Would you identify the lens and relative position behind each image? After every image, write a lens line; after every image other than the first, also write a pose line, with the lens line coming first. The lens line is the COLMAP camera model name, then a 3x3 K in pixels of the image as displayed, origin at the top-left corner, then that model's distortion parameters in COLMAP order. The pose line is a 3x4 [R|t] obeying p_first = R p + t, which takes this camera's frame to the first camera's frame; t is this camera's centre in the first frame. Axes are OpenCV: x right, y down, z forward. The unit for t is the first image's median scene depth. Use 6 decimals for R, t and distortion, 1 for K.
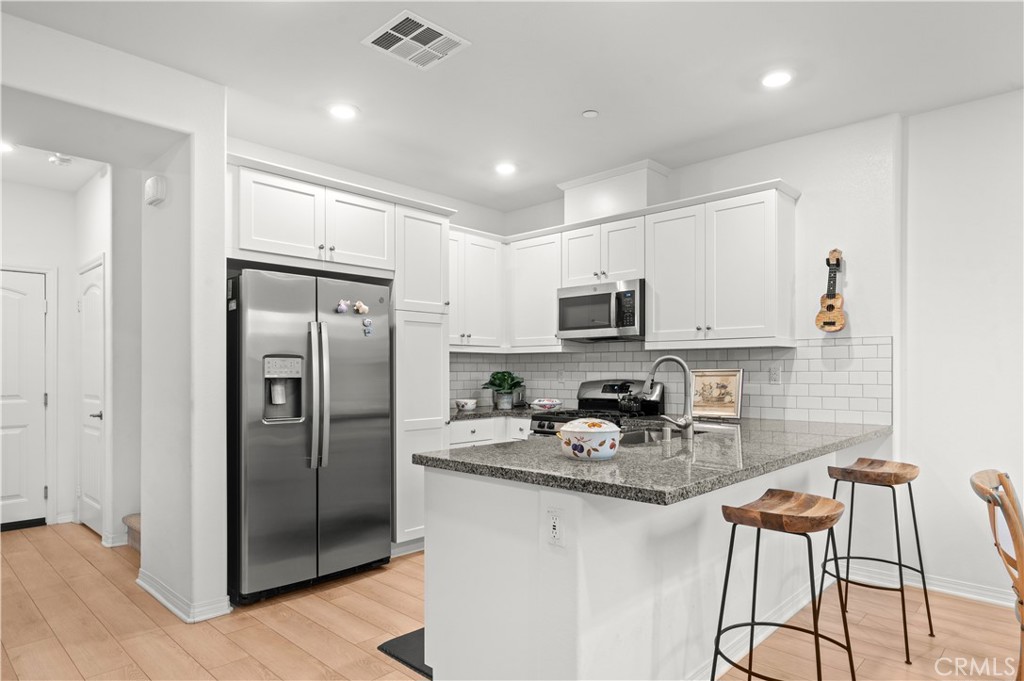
lens RADIAL K [[569.2, 0, 512.3], [0, 569.2, 368.7], [0, 0, 1]] dist [-0.070490, -0.000263]
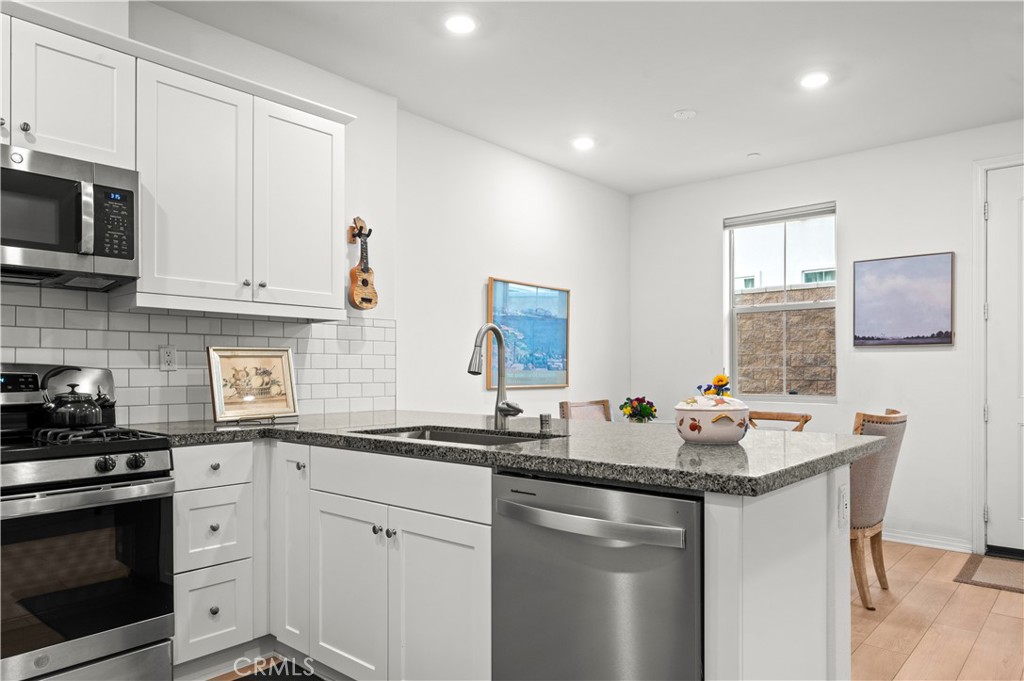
lens RADIAL K [[653.2, 0, 515.2], [0, 653.2, 368.5], [0, 0, 1]] dist [0.002506, 0.001137]
pose [[-0.045384, 0.007488, 0.998942, -0.474465], [-0.000368, 0.999972, -0.007513, 0.035357], [-0.998970, -0.000708, -0.045380, 0.792117]]
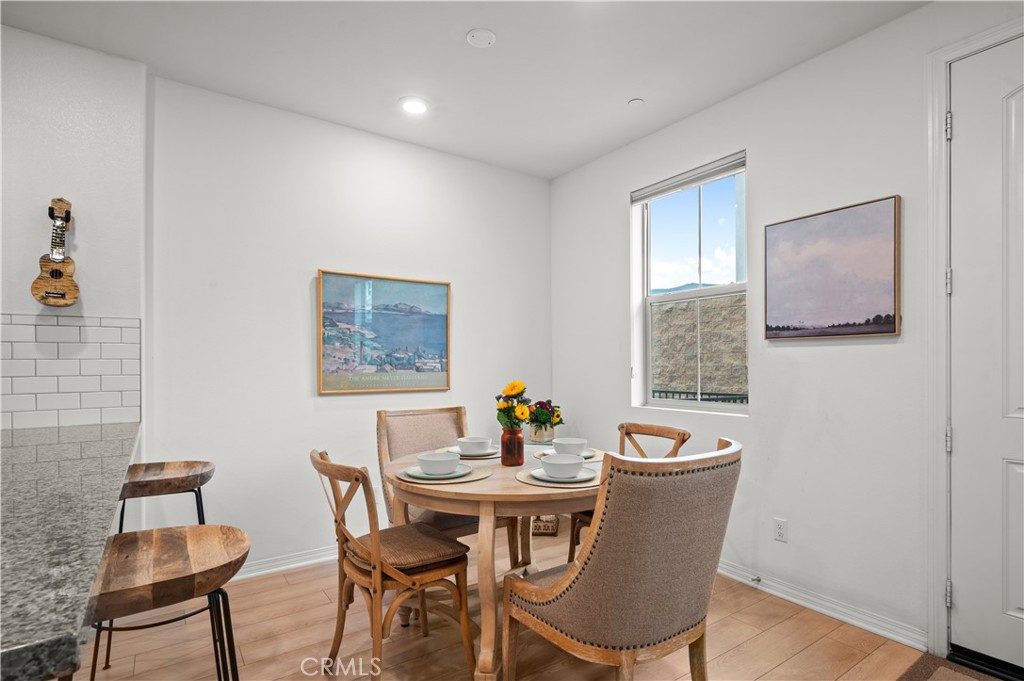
lens RADIAL K [[514.3, 0, 510.2], [0, 514.3, 365.9], [0, 0, 1]] dist [0.001341, -0.000444]
pose [[0.179905, 0.001724, 0.983682, -0.000600], [0.005666, 0.999980, -0.002788, 0.019556], [-0.983668, 0.006075, 0.179892, 0.267774]]
